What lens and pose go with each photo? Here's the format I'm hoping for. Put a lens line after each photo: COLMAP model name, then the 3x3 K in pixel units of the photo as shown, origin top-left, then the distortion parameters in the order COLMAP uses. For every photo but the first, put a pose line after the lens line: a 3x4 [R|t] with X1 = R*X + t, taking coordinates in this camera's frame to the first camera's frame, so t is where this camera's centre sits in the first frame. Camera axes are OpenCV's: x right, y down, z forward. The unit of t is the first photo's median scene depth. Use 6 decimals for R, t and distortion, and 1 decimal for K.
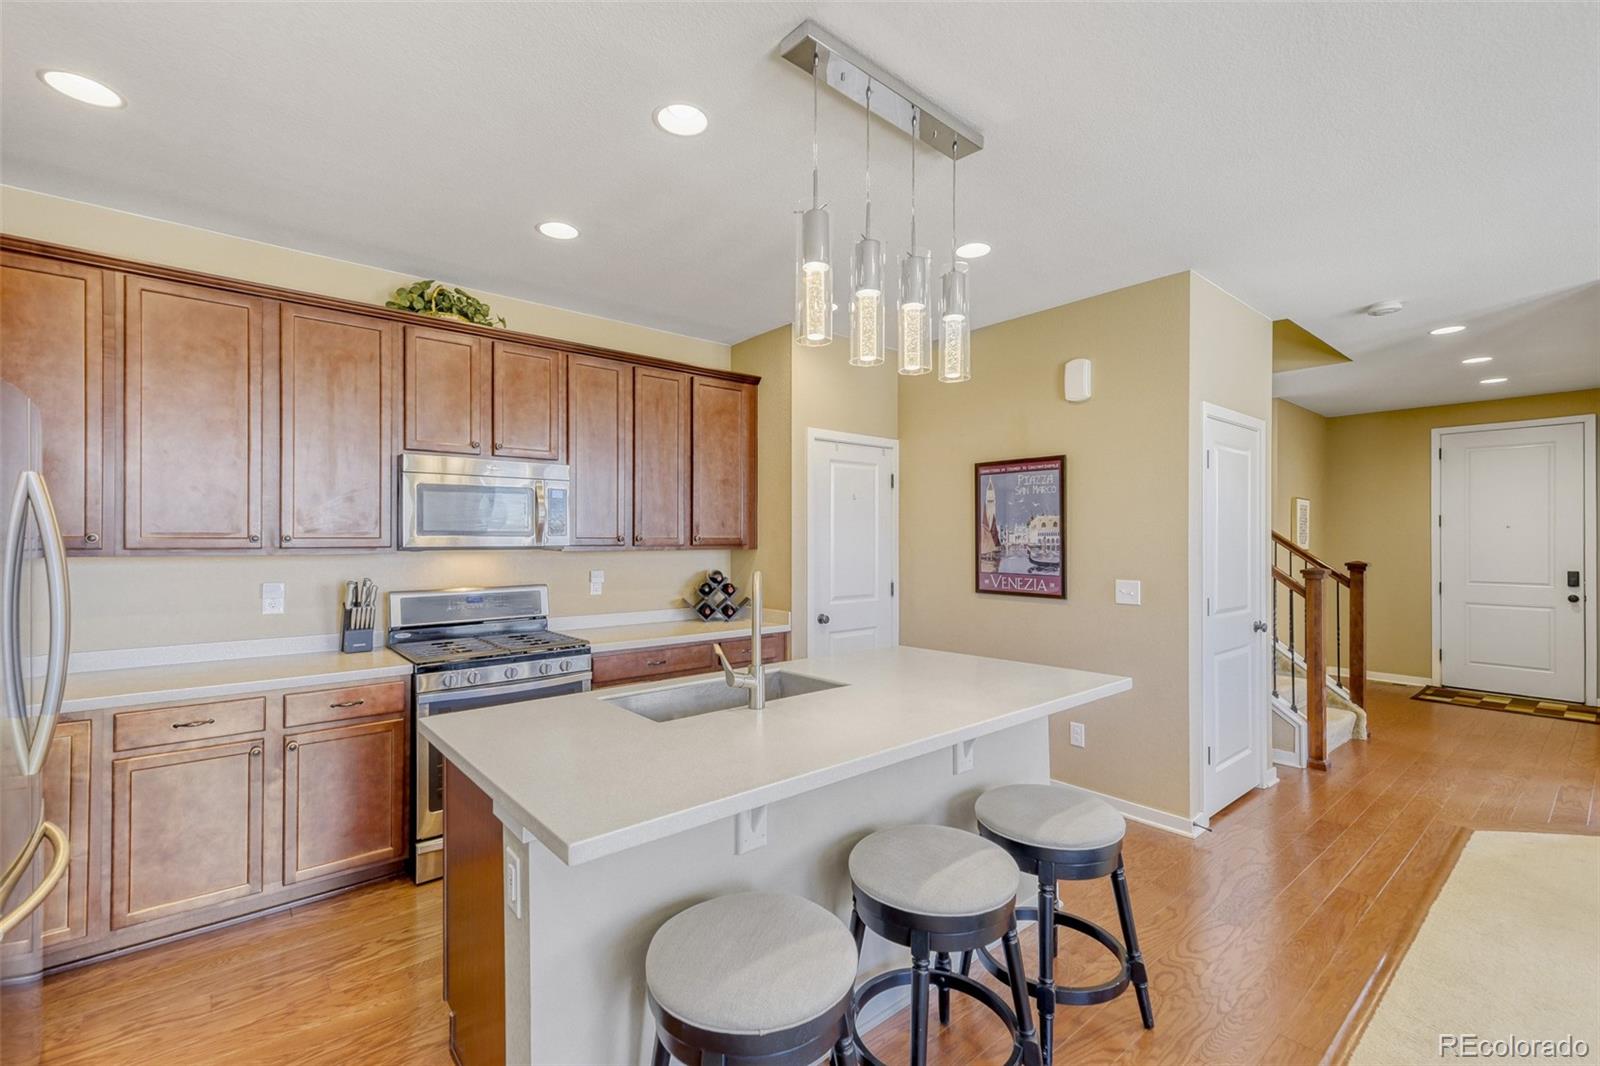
lens RADIAL K [[694.3, 0, 803.8], [0, 694.3, 536.5], [0, 0, 1]] dist [0.010627, 0.000187]
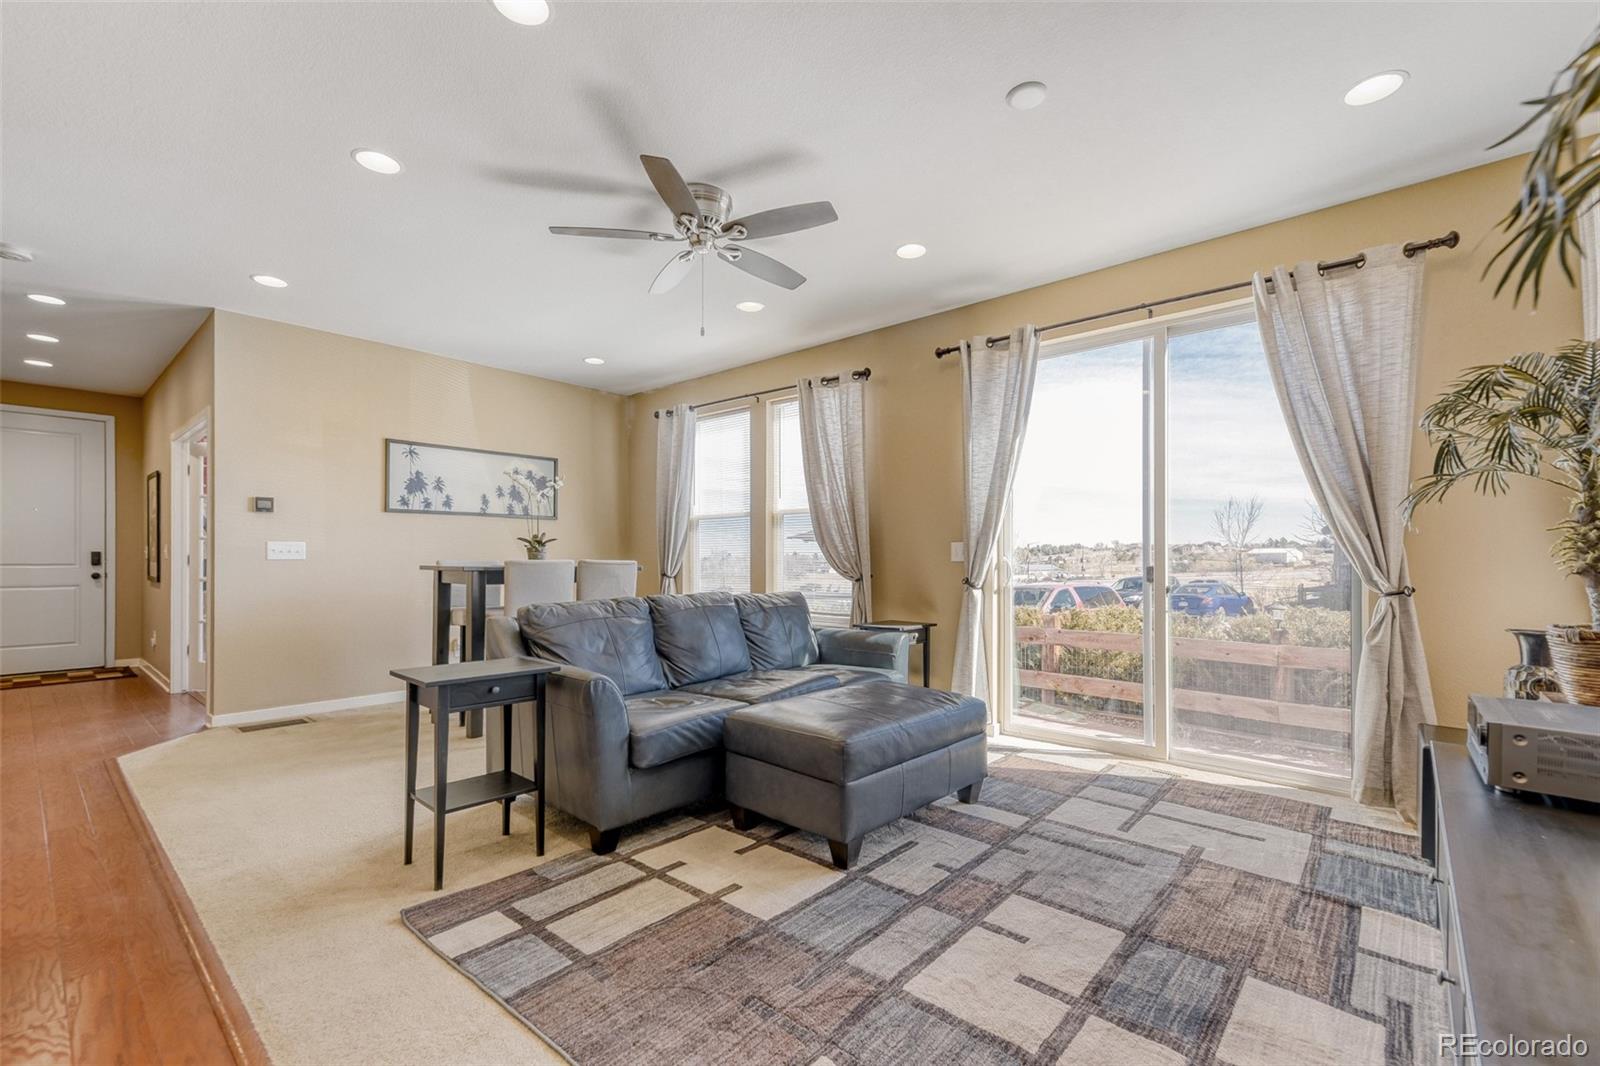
lens RADIAL K [[679.4, 0, 792.2], [0, 679.4, 556.6], [0, 0, 1]] dist [0.011270, -0.000079]
pose [[-0.142891, -0.000079, 0.989738, -0.249059], [-0.004203, 0.999991, -0.000527, 0.084031], [-0.989729, -0.004235, -0.142890, 0.082102]]
